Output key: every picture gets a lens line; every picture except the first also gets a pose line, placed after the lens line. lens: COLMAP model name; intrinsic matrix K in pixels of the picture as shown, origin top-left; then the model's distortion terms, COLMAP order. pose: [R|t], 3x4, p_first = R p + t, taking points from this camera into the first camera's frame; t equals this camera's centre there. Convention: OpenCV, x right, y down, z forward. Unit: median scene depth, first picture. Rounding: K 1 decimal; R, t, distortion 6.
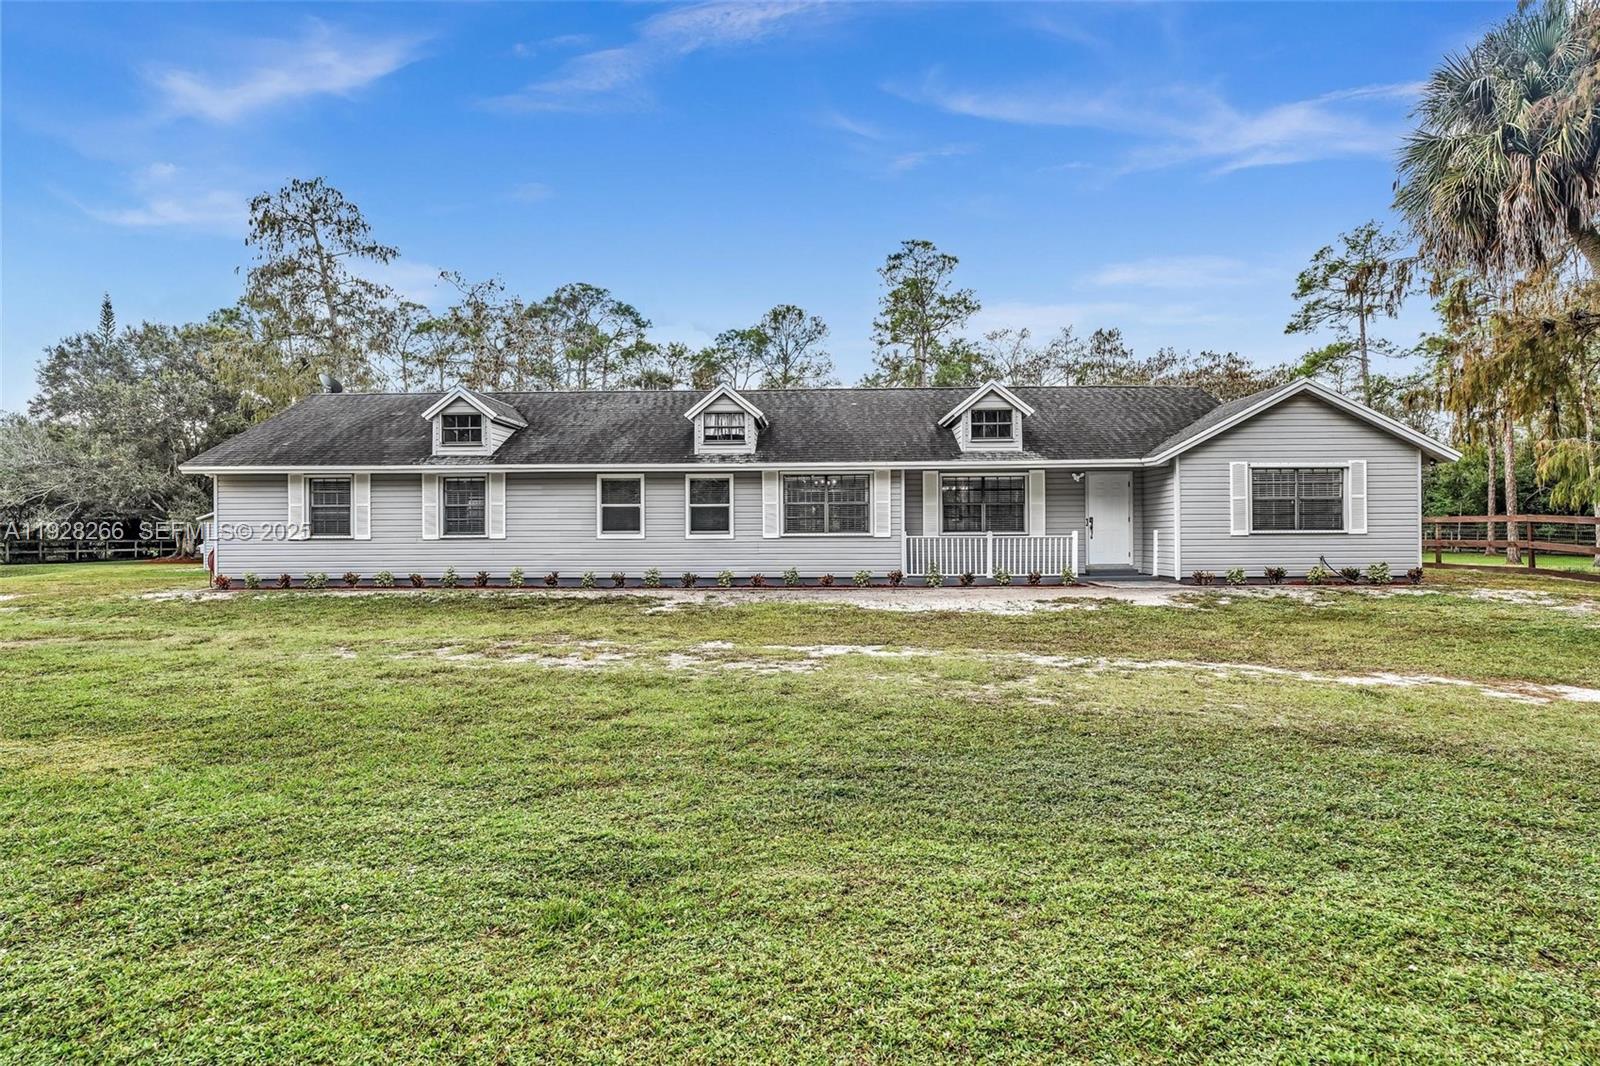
lens RADIAL K [[804.9, 0, 800.0], [0, 804.9, 533.0], [0, 0, 1]] dist [0.001924, 0.000552]
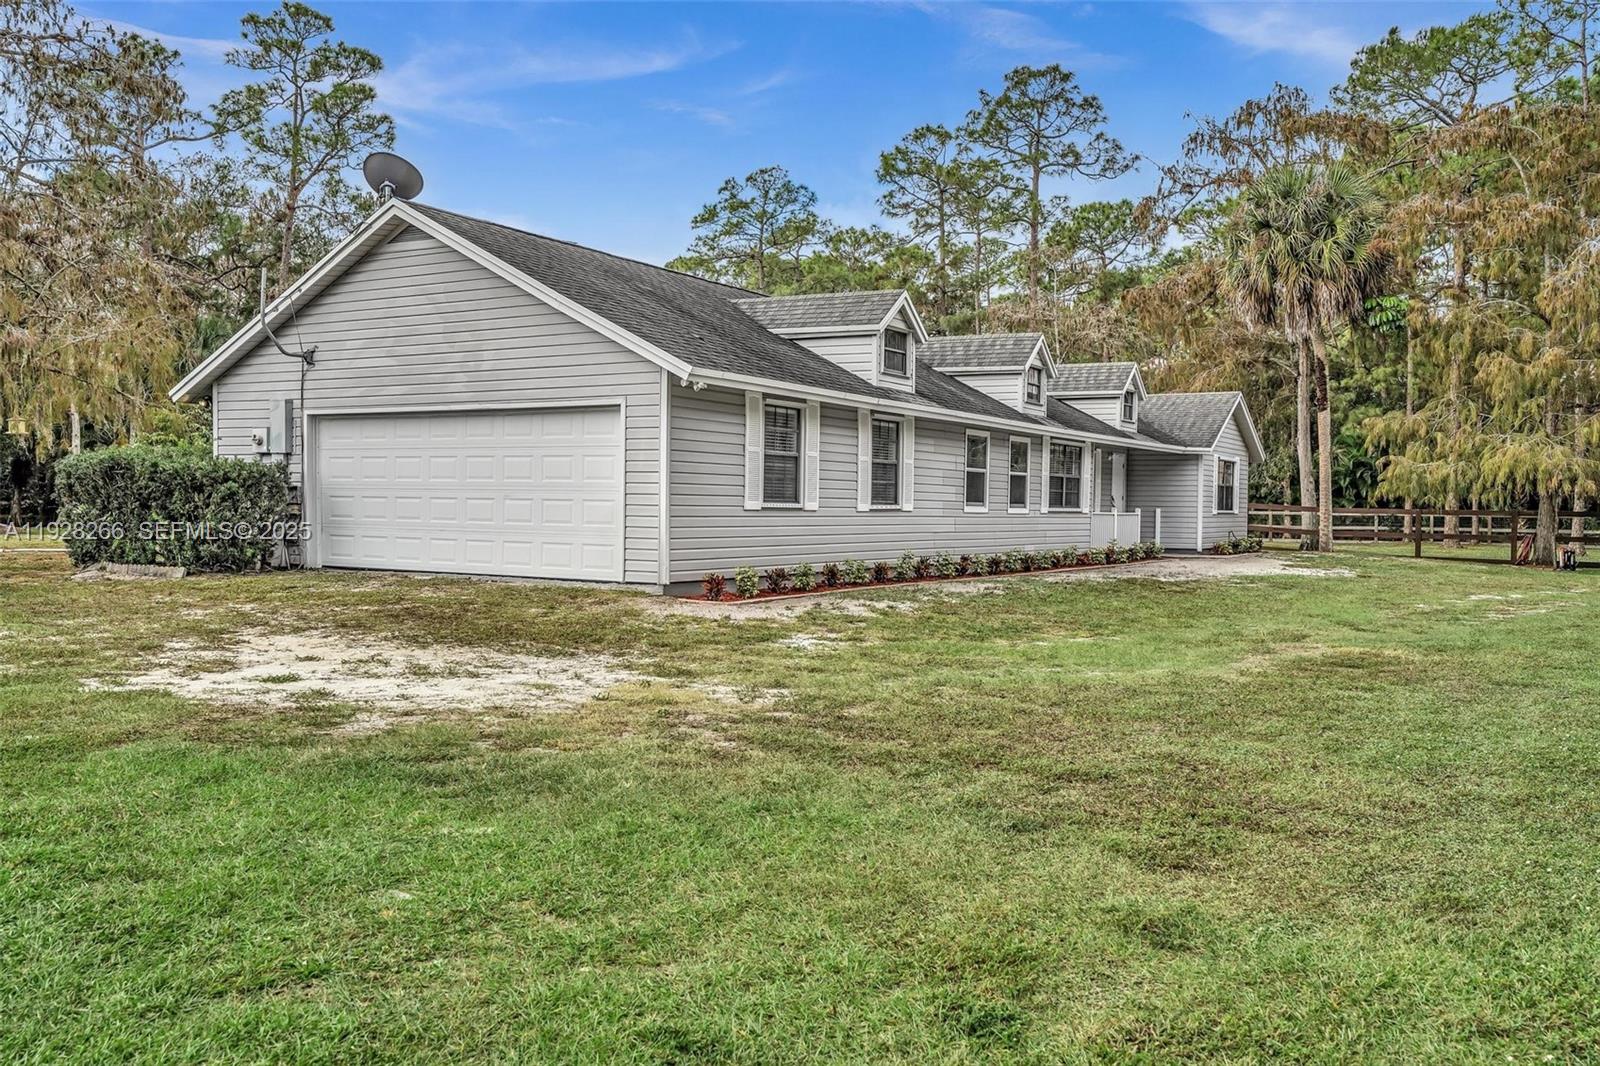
lens RADIAL K [[1357.2, 0, 800.0], [0, 1357.2, 533.0], [0, 0, 1]] dist [-0.001781, 0.000238]
pose [[0.497727, -0.005745, 0.867315, -1.447152], [-0.019776, 0.999643, 0.017970, 0.007142], [-0.867108, -0.026096, 0.497436, 0.489883]]
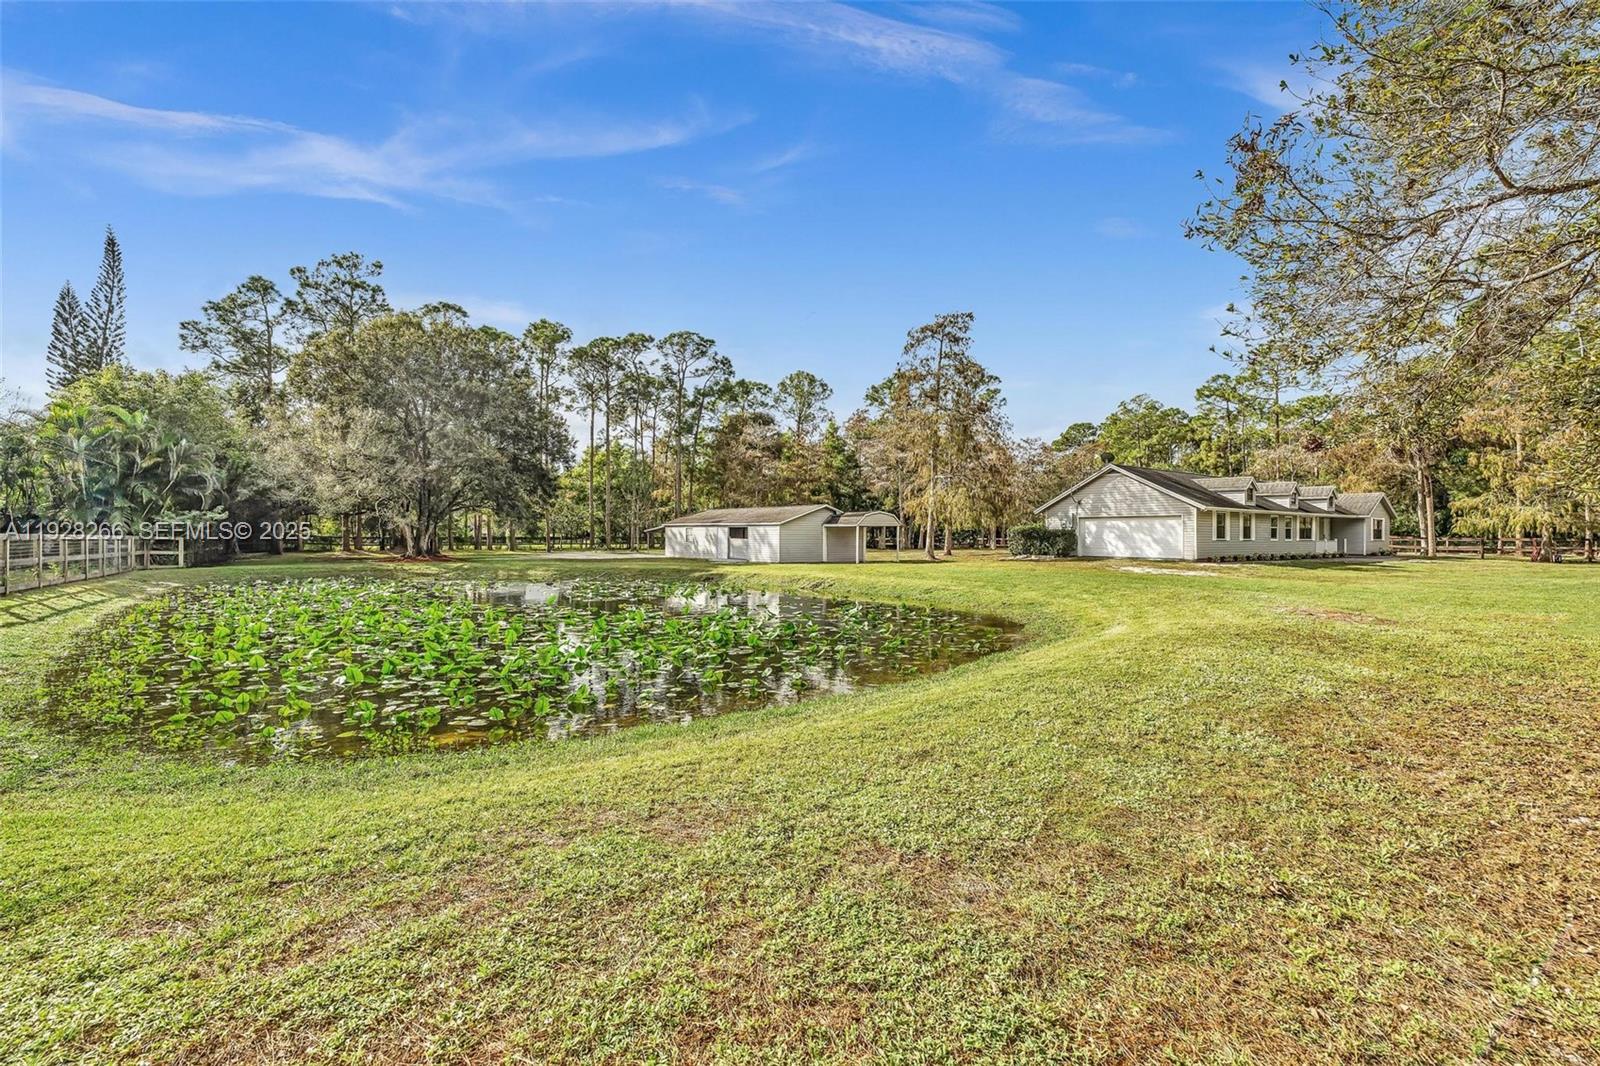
lens RADIAL K [[717.0, 0, 800.0], [0, 717.0, 533.0], [0, 0, 1]] dist [0.010698, 0.000133]
pose [[0.789246, 0.009217, 0.614008, -2.772256], [-0.012469, 0.999922, 0.001018, -0.001848], [-0.613951, -0.008460, 0.789299, 0.132959]]
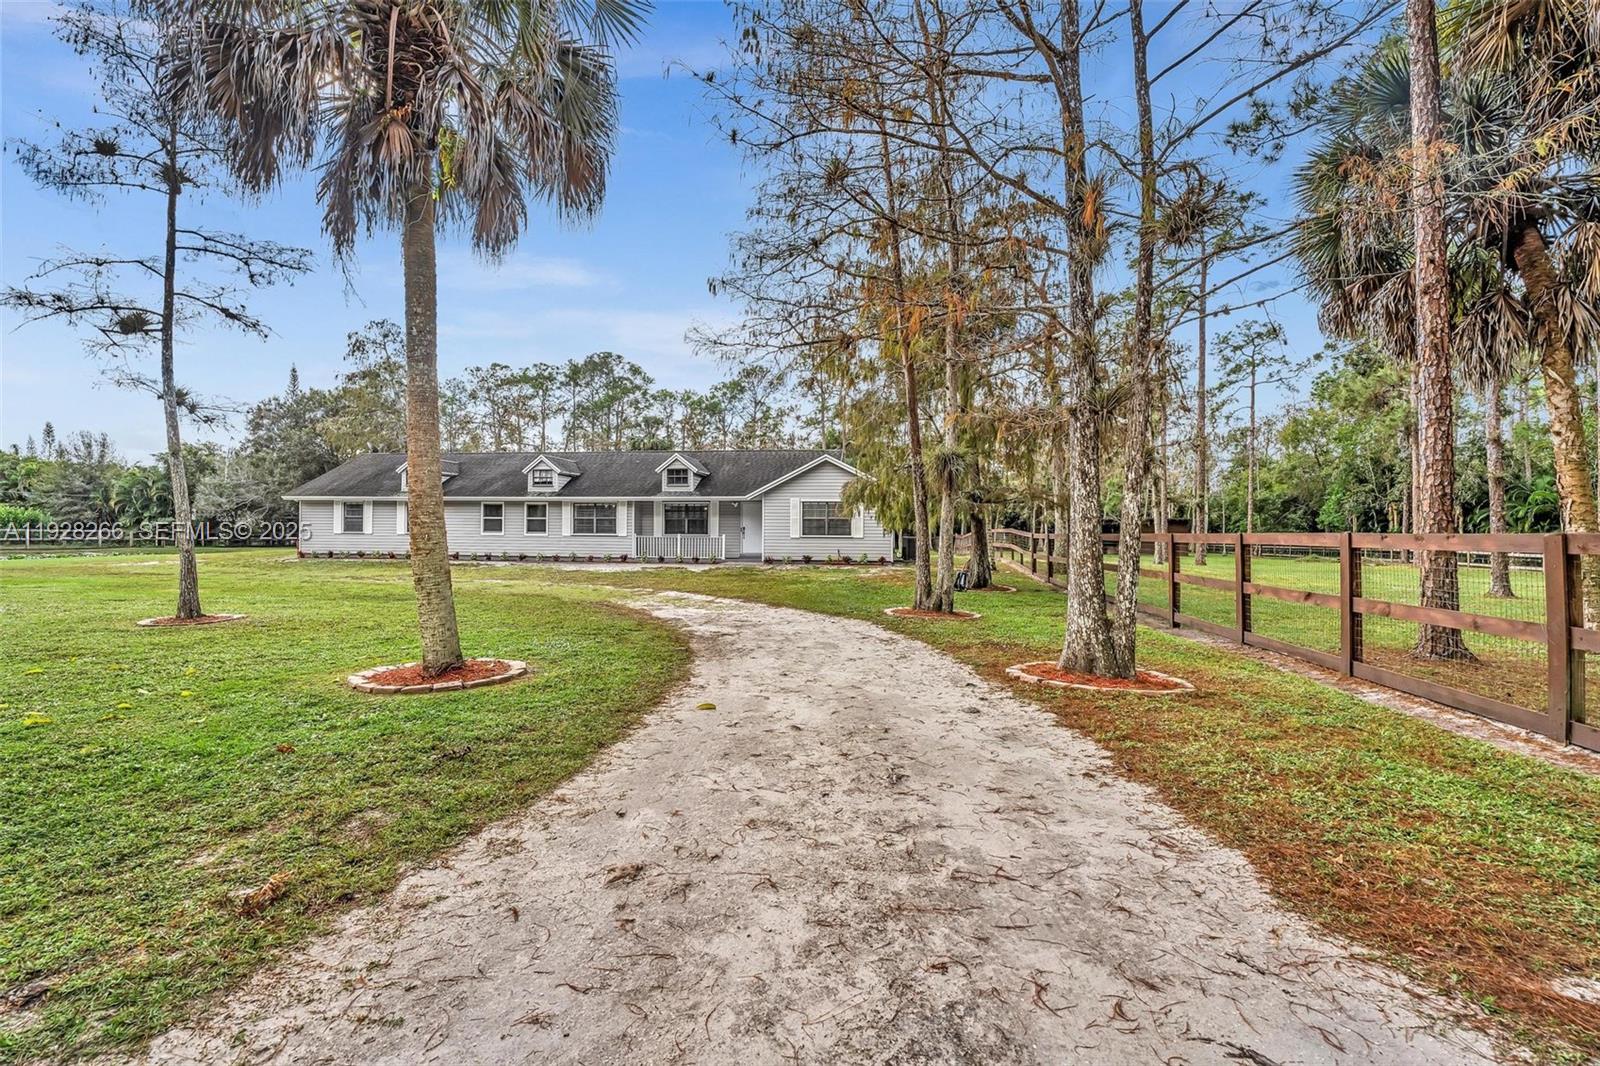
lens RADIAL K [[717.0, 0, 800.0], [0, 717.0, 533.0], [0, 0, 1]] dist [0.010698, 0.000133]
pose [[0.992357, 0.012634, -0.122754, 0.712283], [-0.012638, 0.999920, 0.000742, -0.009040], [0.122753, 0.000815, 0.992437, -0.607495]]
